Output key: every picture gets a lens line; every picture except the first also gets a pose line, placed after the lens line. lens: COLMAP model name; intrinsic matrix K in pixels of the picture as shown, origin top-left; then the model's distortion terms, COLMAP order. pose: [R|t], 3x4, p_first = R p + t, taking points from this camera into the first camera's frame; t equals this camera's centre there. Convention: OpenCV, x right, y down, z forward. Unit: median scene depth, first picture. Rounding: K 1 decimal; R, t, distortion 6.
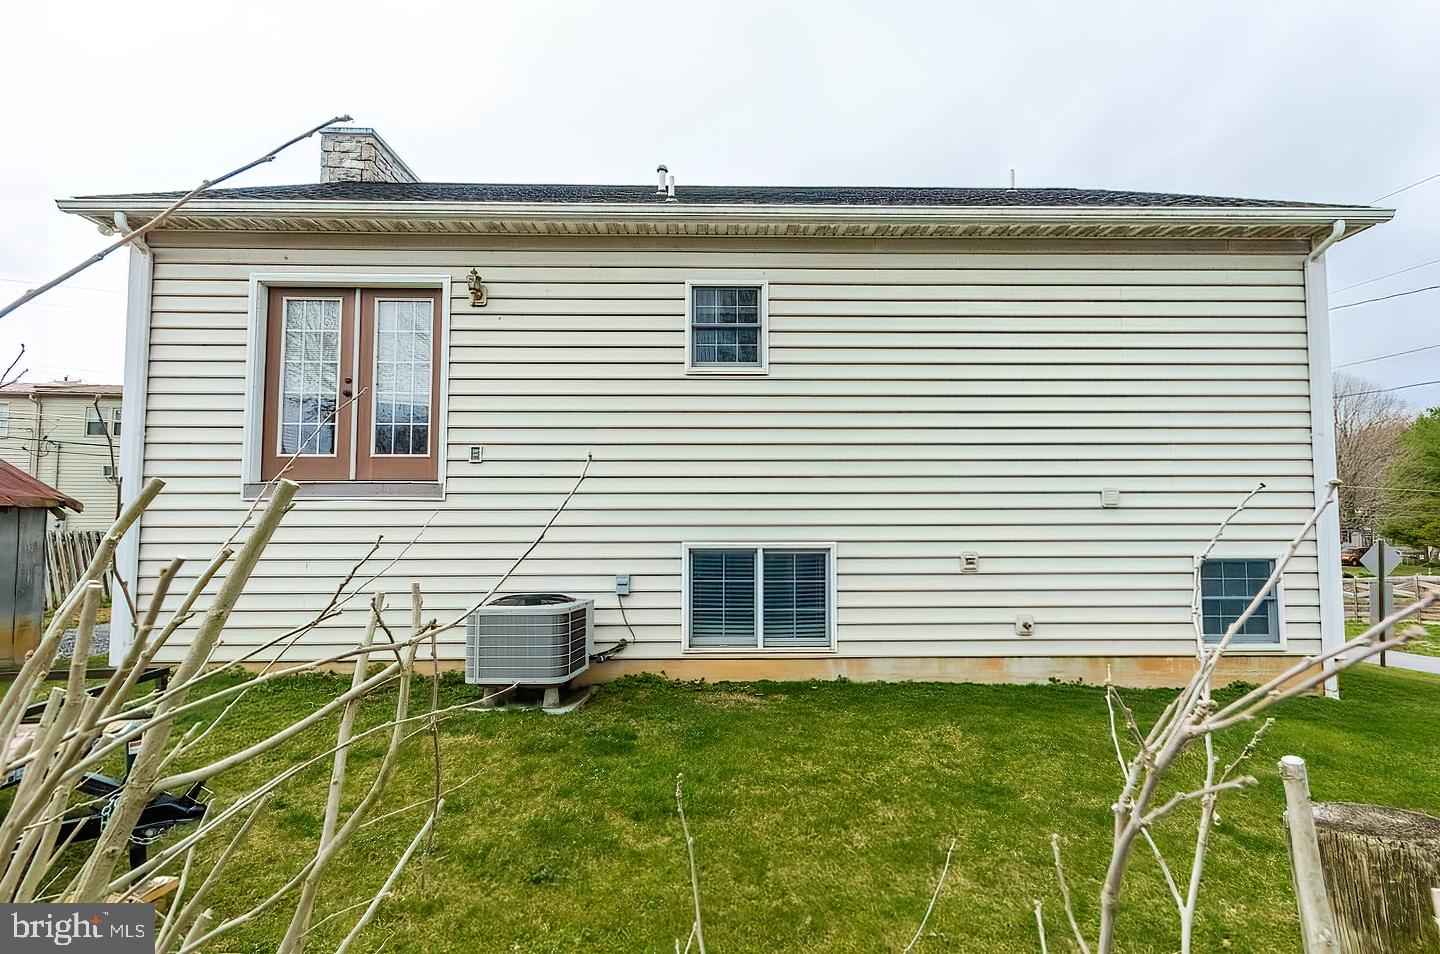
lens RADIAL K [[624.7, 0, 720.0], [0, 624.7, 477.0], [0, 0, 1]] dist [0.000274, 0.000133]
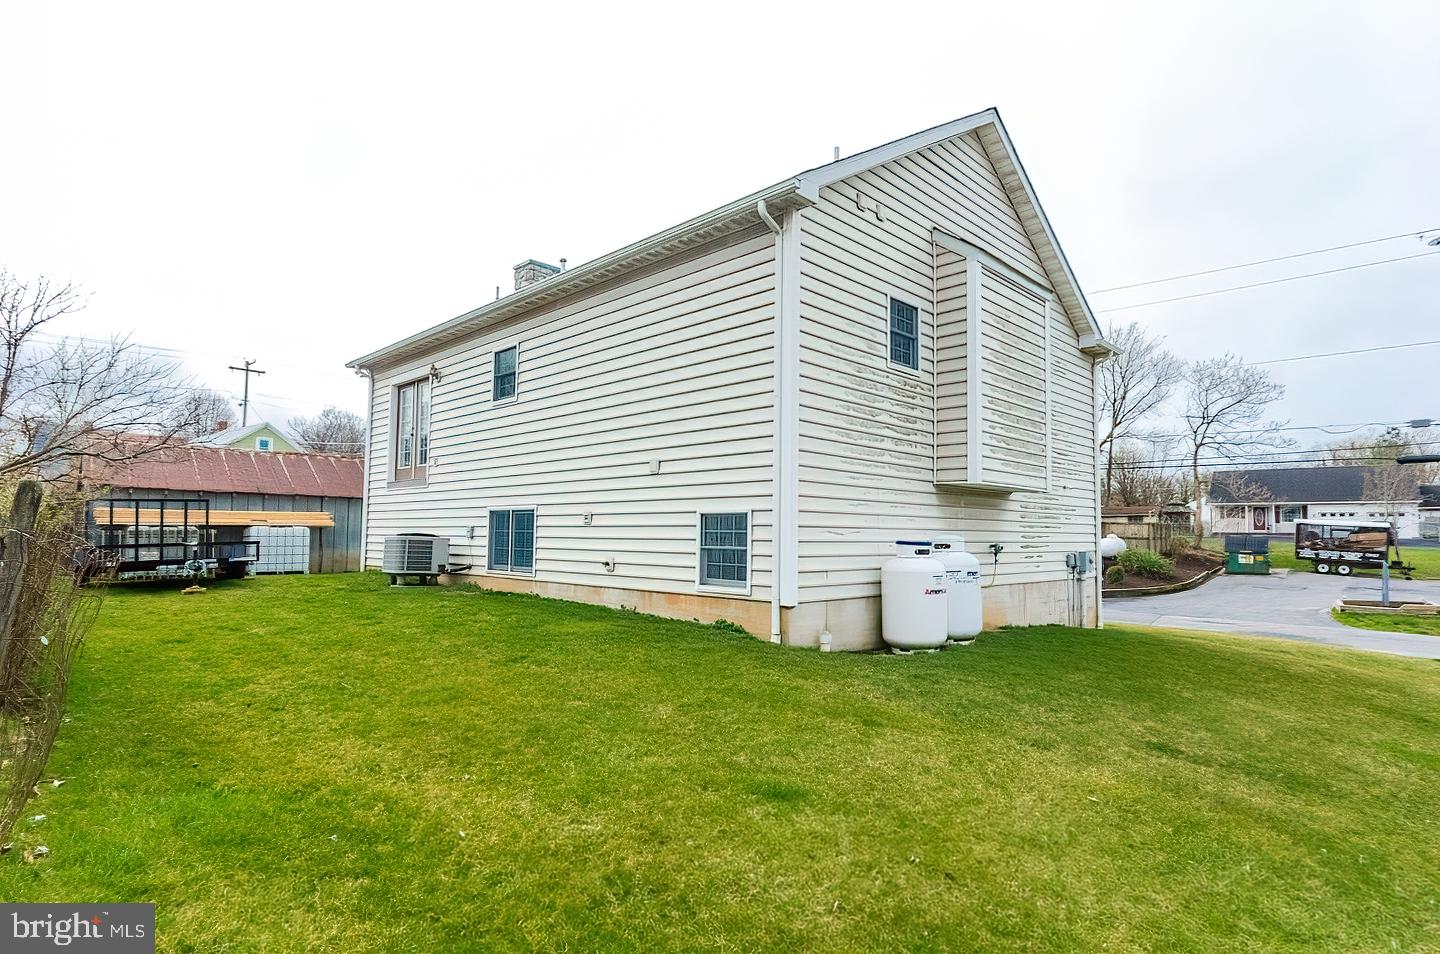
lens RADIAL K [[766.5, 0, 720.0], [0, 766.5, 477.0], [0, 0, 1]] dist [-0.000219, -0.000039]
pose [[0.696801, -0.045253, -0.715835, 1.847003], [0.026844, 0.998954, -0.037020, 0.116648], [0.716762, 0.006580, 0.697287, 0.012910]]
